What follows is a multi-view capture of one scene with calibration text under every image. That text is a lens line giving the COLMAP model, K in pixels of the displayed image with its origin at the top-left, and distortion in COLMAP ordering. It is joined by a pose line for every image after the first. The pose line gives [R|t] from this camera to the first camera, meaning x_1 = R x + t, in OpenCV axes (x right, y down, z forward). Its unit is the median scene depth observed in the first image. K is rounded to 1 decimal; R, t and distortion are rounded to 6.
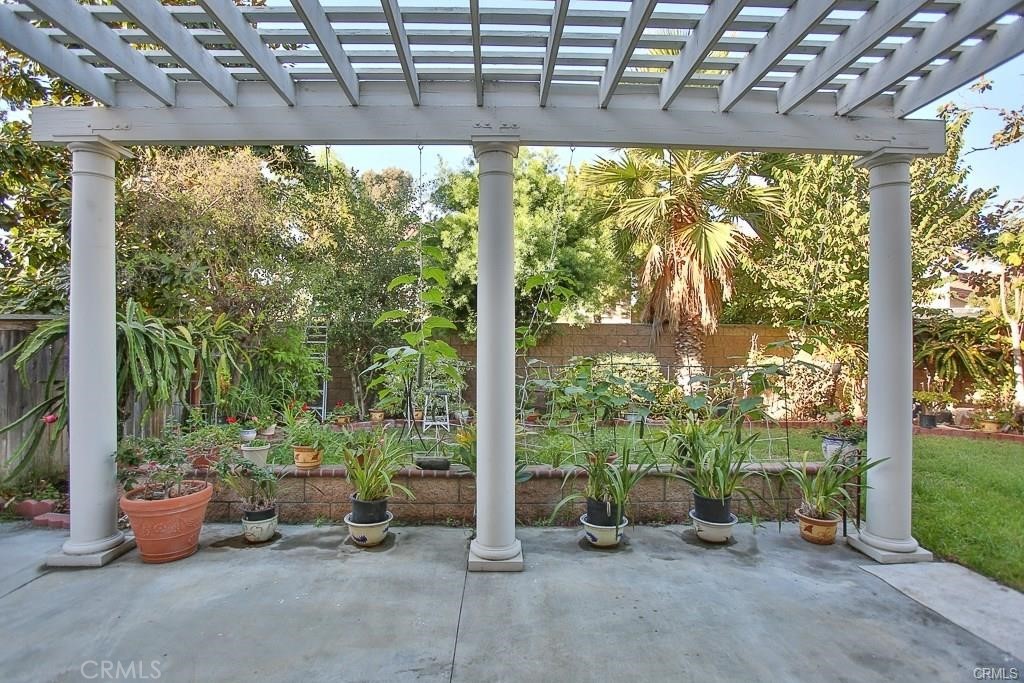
lens RADIAL K [[485.4, 0, 511.0], [0, 485.4, 346.3], [0, 0, 1]] dist [-0.019886, 0.001137]
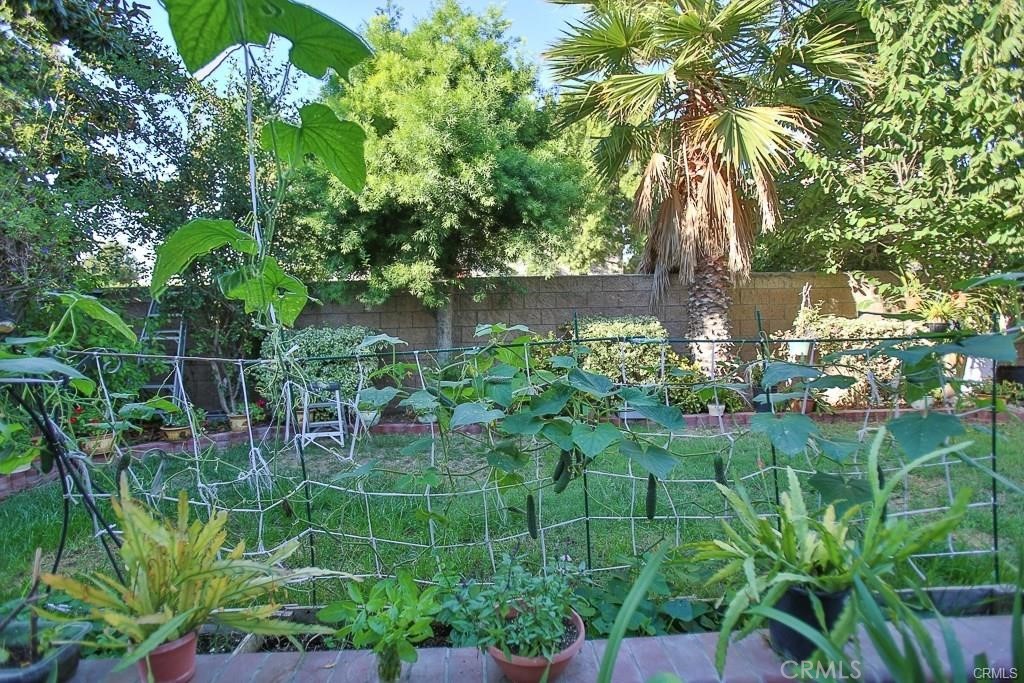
lens RADIAL K [[485.4, 0, 514.2], [0, 485.4, 335.2], [0, 0, 1]] dist [-0.019886, 0.001137]
pose [[0.999446, -0.028207, 0.017675, 0.090743], [0.027454, 0.998762, 0.041472, 0.008148], [-0.018823, -0.040964, 0.998983, 0.360487]]
